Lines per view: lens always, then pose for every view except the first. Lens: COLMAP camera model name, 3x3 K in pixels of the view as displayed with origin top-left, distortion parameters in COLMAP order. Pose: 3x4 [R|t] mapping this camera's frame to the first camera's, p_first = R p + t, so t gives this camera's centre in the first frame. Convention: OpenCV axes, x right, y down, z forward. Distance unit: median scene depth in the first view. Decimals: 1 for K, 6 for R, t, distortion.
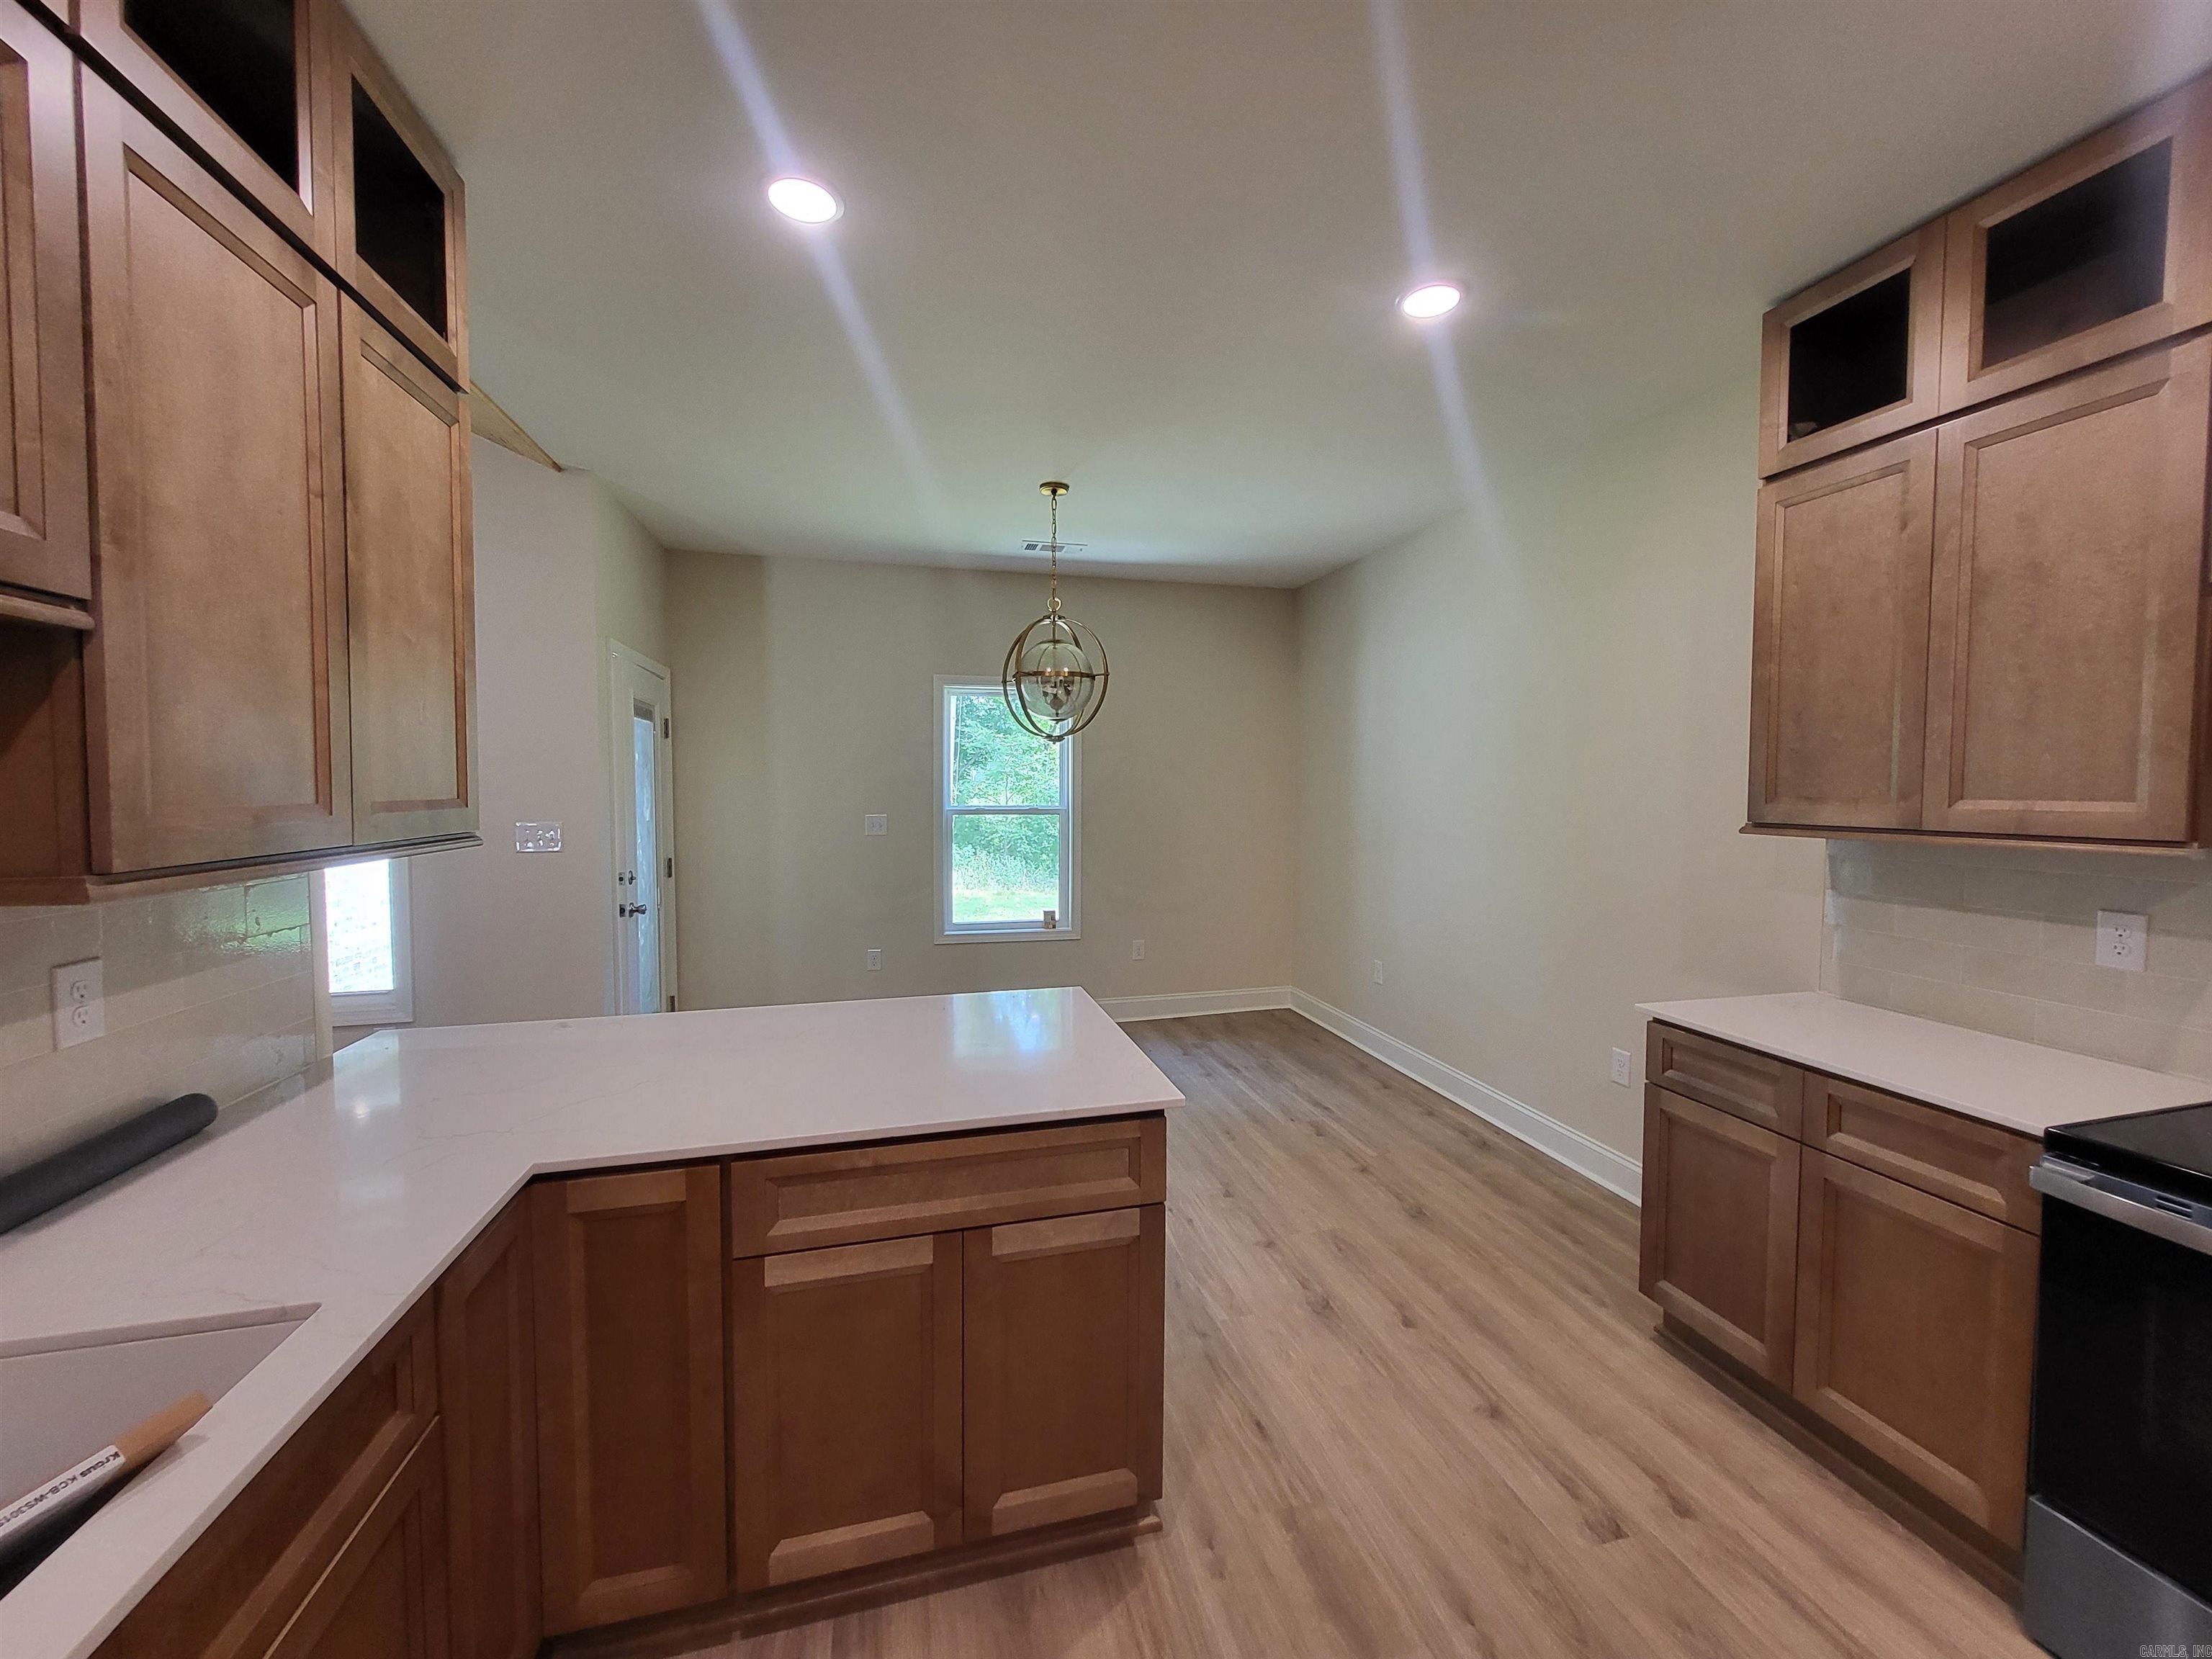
lens RADIAL K [[871.8, 0, 1117.8], [0, 871.8, 823.2], [0, 0, 1]] dist [0.000926, -0.000027]
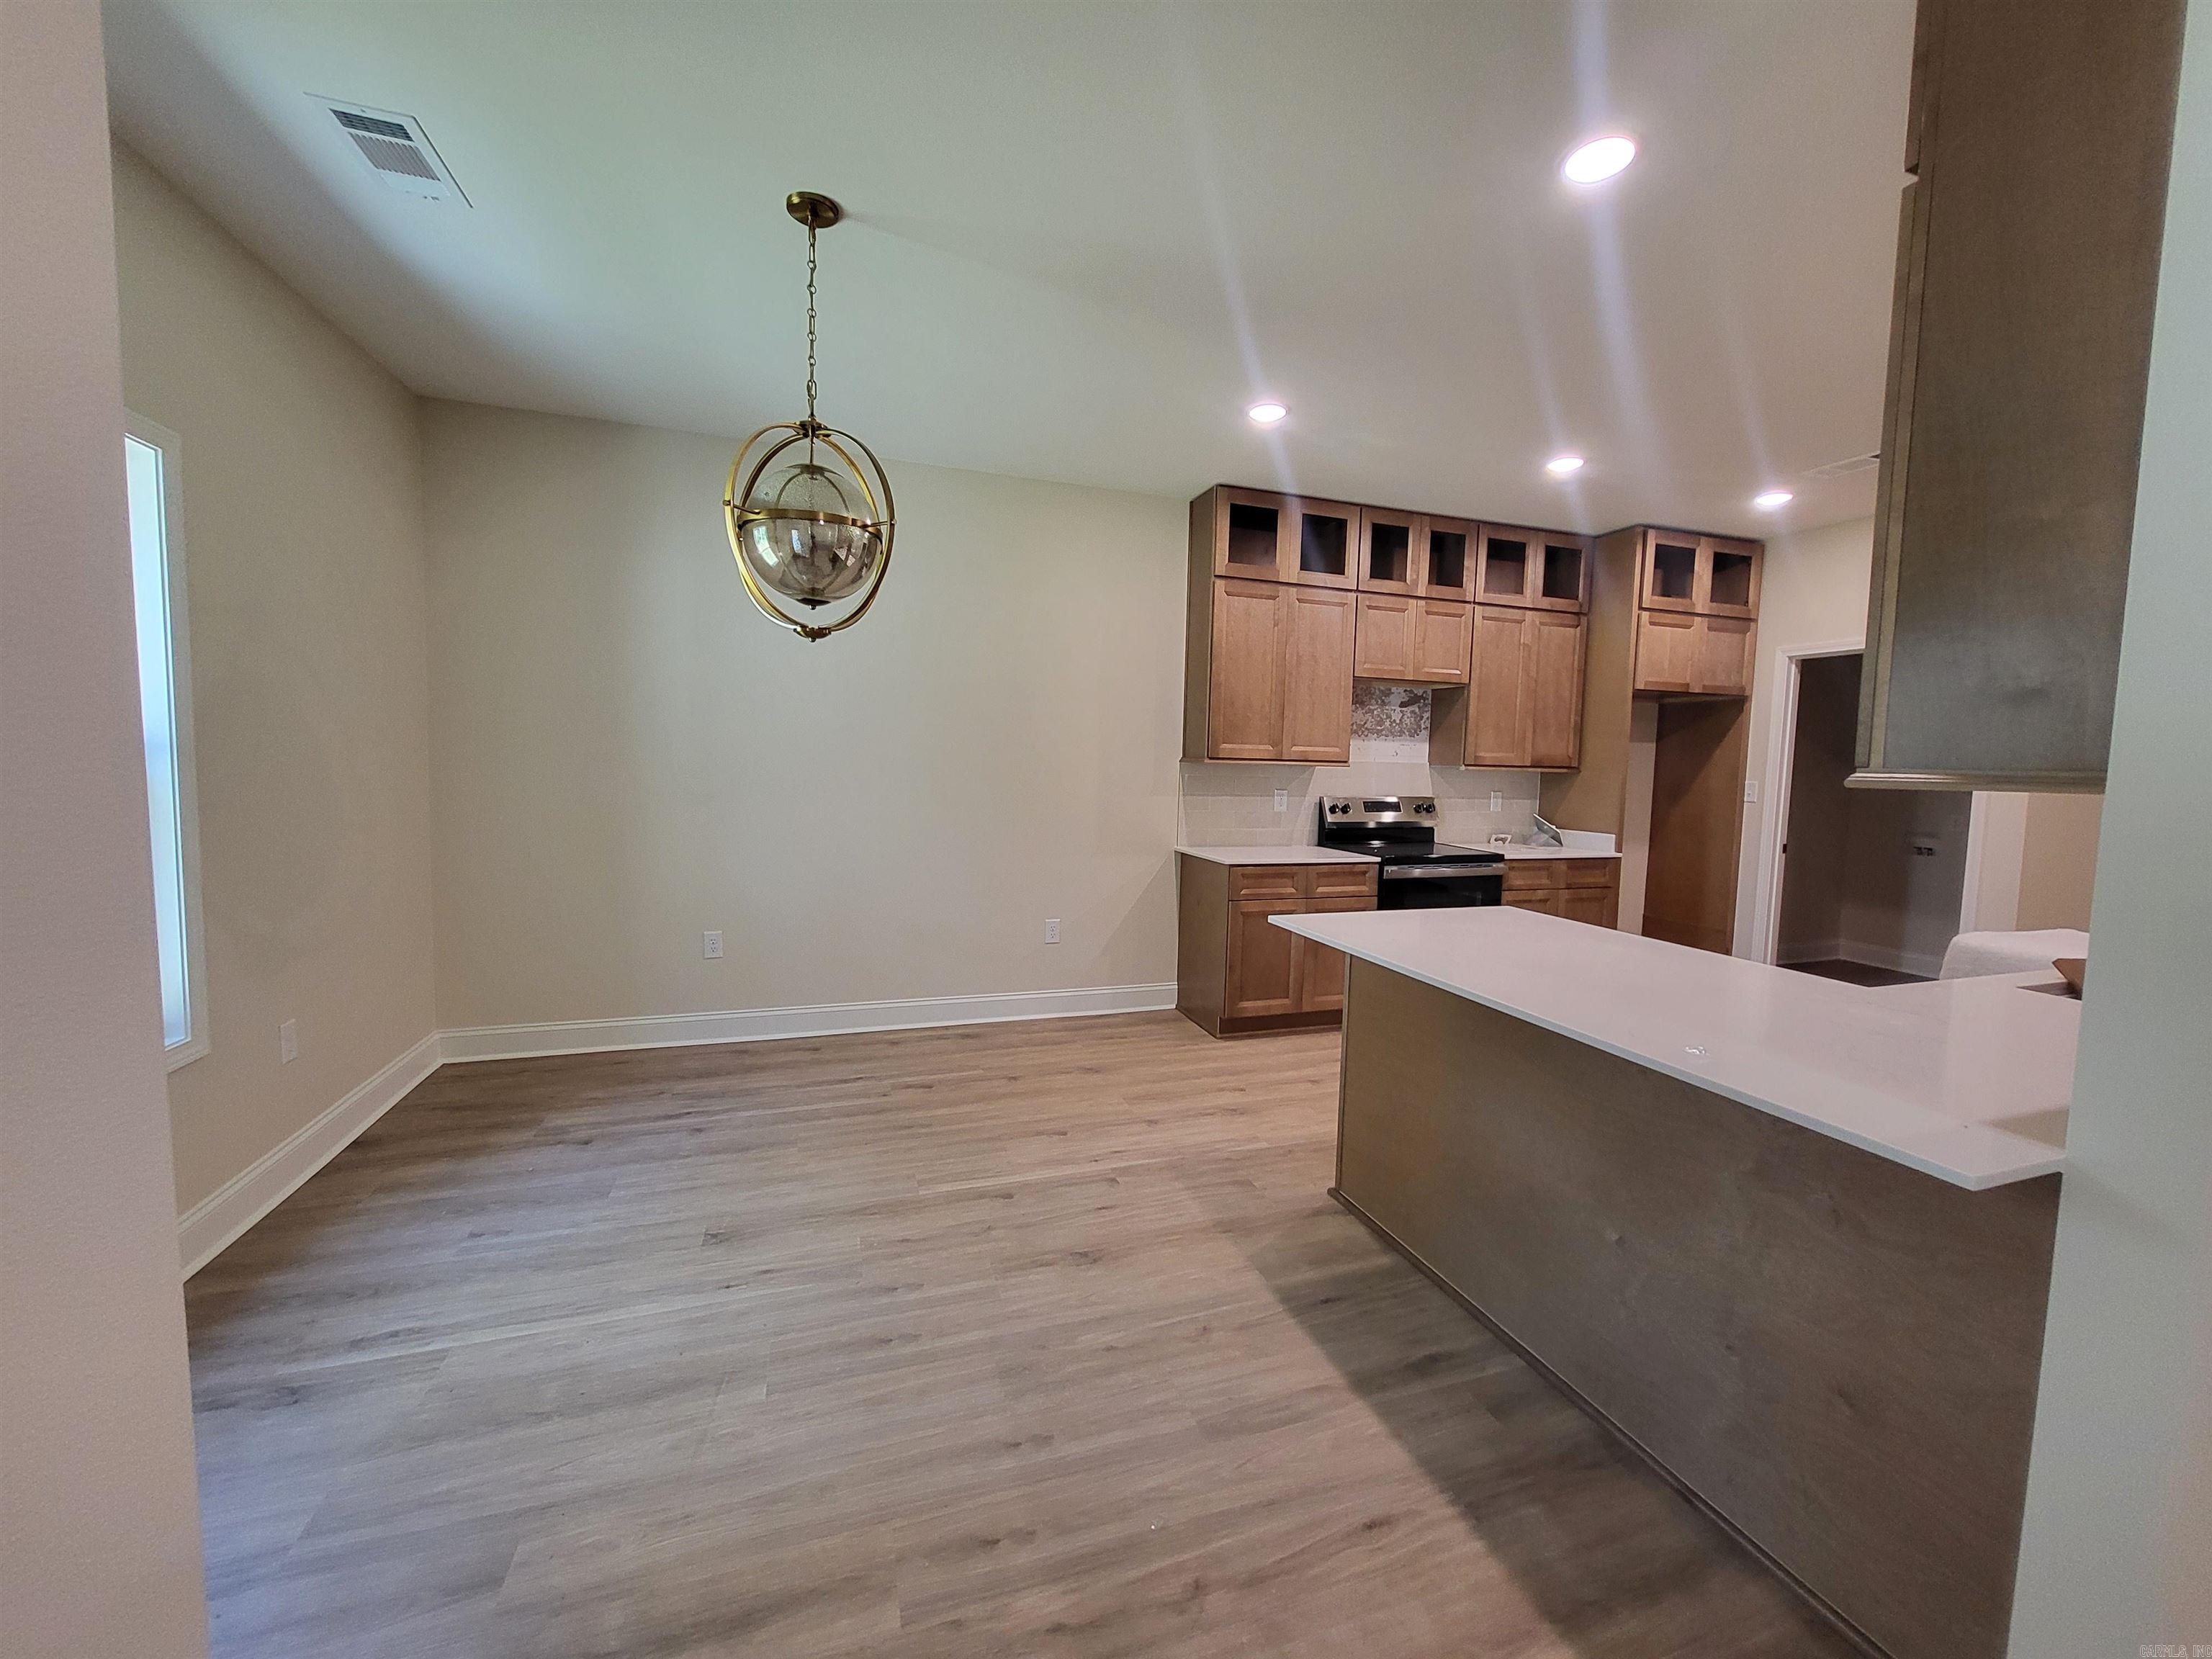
lens RADIAL K [[871.8, 0, 1117.8], [0, 871.8, 823.2], [0, 0, 1]] dist [0.000926, -0.000027]
pose [[-0.079391, -0.077618, 0.993817, -0.821265], [0.020492, 0.996626, 0.079474, -0.009470], [-0.996633, 0.026674, -0.077533, 0.968641]]
